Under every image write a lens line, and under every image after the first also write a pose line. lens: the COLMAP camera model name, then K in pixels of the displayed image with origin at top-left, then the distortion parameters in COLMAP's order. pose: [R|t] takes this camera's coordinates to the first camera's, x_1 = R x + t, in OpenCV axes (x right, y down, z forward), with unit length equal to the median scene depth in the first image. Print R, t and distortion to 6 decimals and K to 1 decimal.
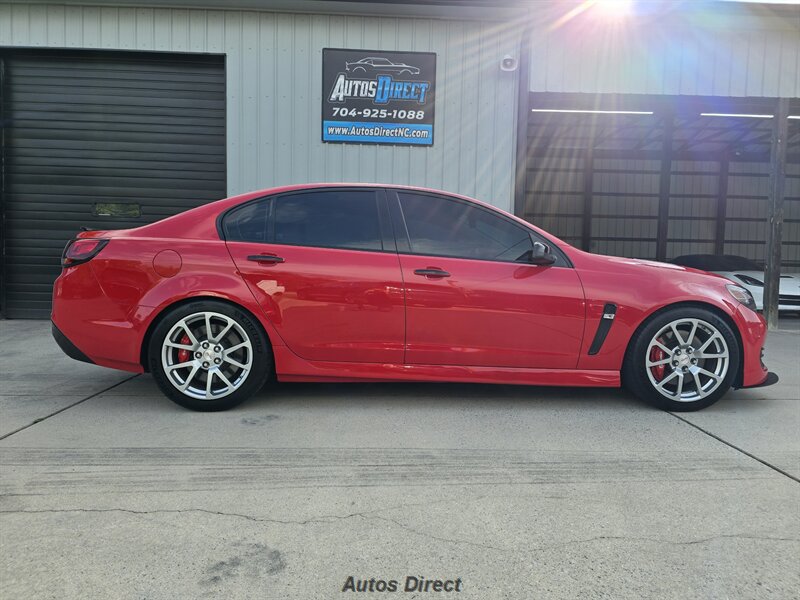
lens RADIAL K [[531.4, 0, 402.5], [0, 531.4, 299.9], [0, 0, 1]] dist [0.076982, -0.075100]
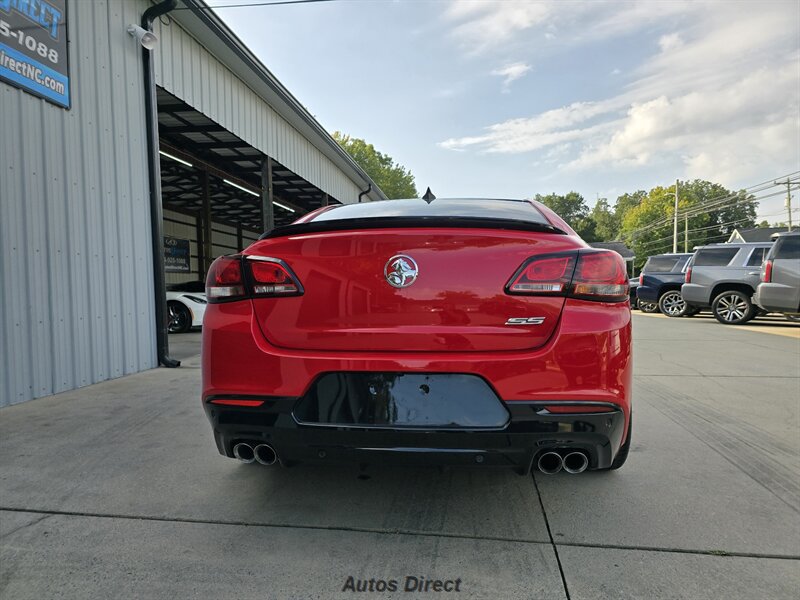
lens RADIAL K [[535.9, 0, 401.3], [0, 535.9, 303.6], [0, 0, 1]] dist [0.062921, -0.059739]
pose [[0.171722, -0.047517, 0.983999, -0.546296], [0.081123, 0.996126, 0.033945, -0.042636], [-0.981800, 0.073996, 0.174912, 0.509091]]
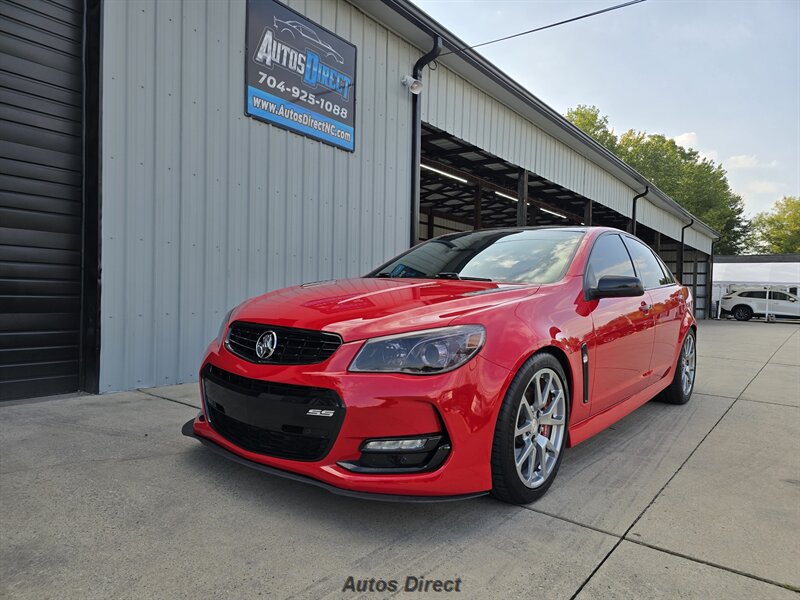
lens RADIAL K [[531.7, 0, 406.8], [0, 531.7, 305.9], [0, 0, 1]] dist [0.076751, -0.070220]
pose [[0.631014, -0.020140, 0.775510, -0.572099], [0.030432, 0.999536, 0.001197, -0.038767], [-0.775175, 0.022845, 0.631334, 0.396879]]
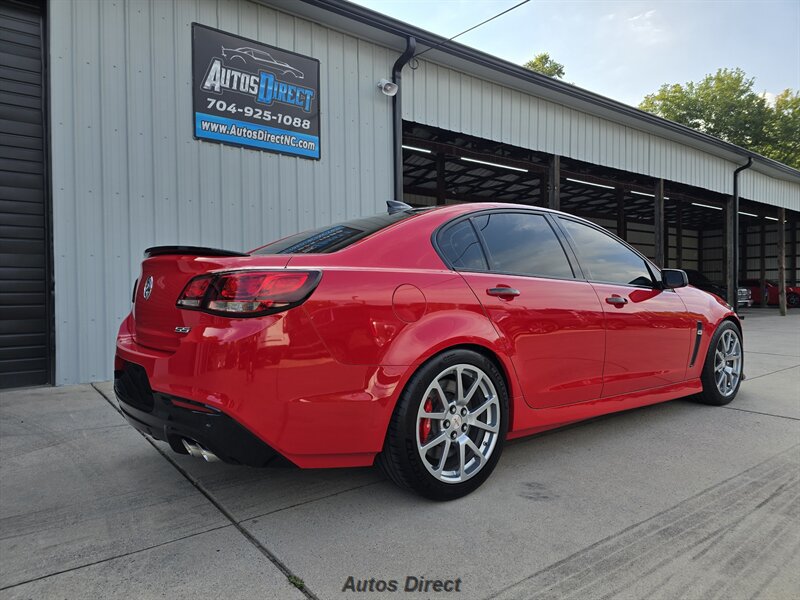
lens RADIAL K [[536.5, 0, 404.2], [0, 536.5, 298.5], [0, 0, 1]] dist [0.072985, -0.070762]
pose [[0.809522, -0.035819, 0.585995, -0.378414], [0.058481, 0.998093, -0.019780, -0.026247], [-0.584169, 0.050282, 0.810073, 0.184902]]
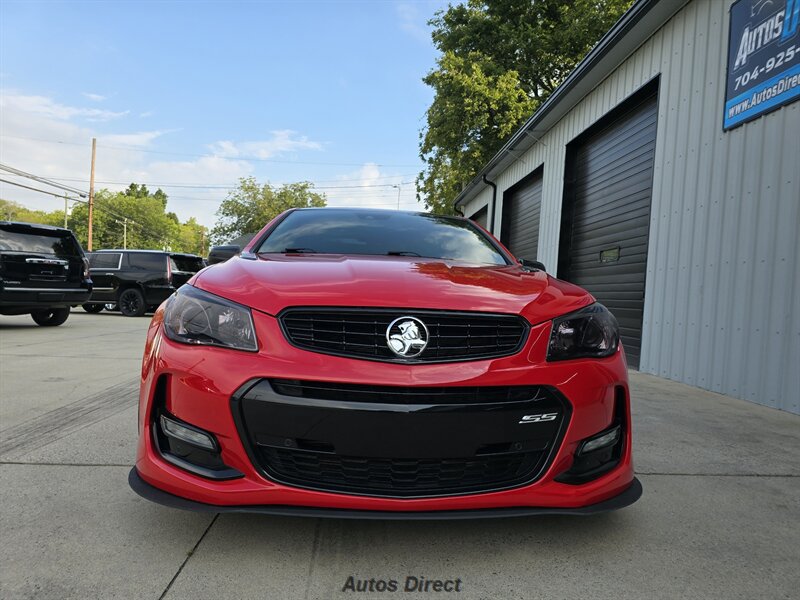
lens RADIAL K [[535.9, 0, 401.3], [0, 535.9, 303.6], [0, 0, 1]] dist [0.062921, -0.059739]
pose [[0.032589, -0.006689, -0.999446, 0.561773], [-0.111031, 0.993764, -0.010271, -0.013043], [0.993282, 0.111305, 0.031643, 0.578579]]
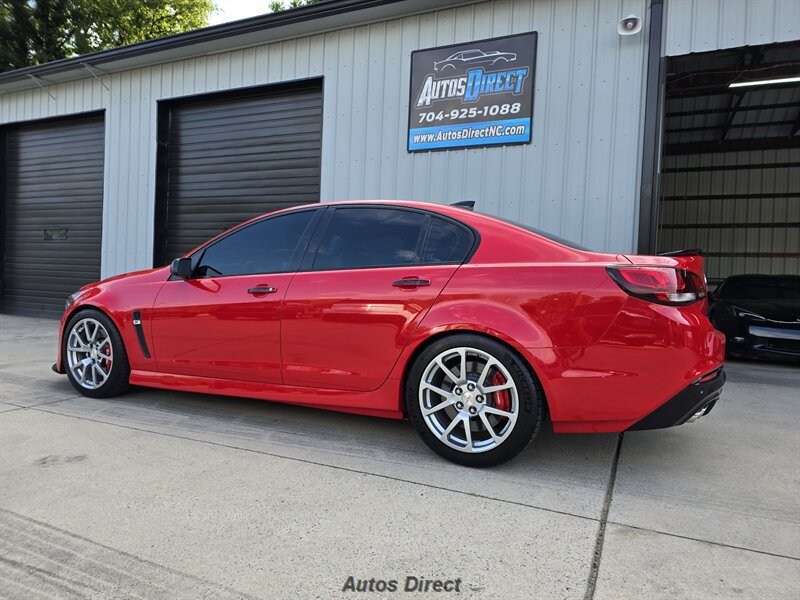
lens RADIAL K [[534.3, 0, 398.7], [0, 534.3, 296.5], [0, 0, 1]] dist [0.069437, -0.066700]
pose [[0.891324, 0.022355, -0.452816, 0.258316], [-0.045042, 0.998209, -0.039381, -0.012171], [0.451124, 0.055497, 0.890734, 0.190032]]
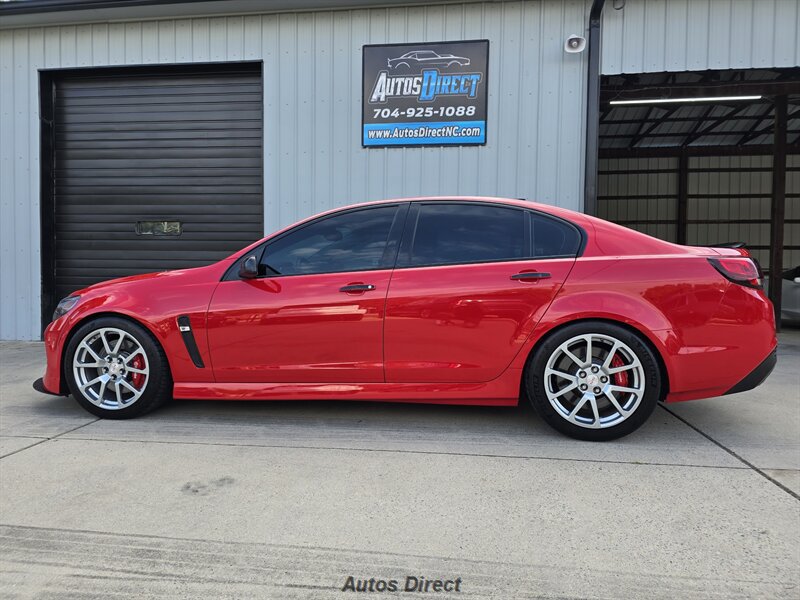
lens RADIAL K [[531.4, 0, 395.1], [0, 531.4, 301.4], [0, 0, 1]] dist [0.072745, -0.065456]
pose [[0.986478, -0.005841, -0.163790, 0.053082], [0.001427, 0.999633, -0.027054, -0.007409], [0.163888, 0.026455, 0.986124, 0.117210]]
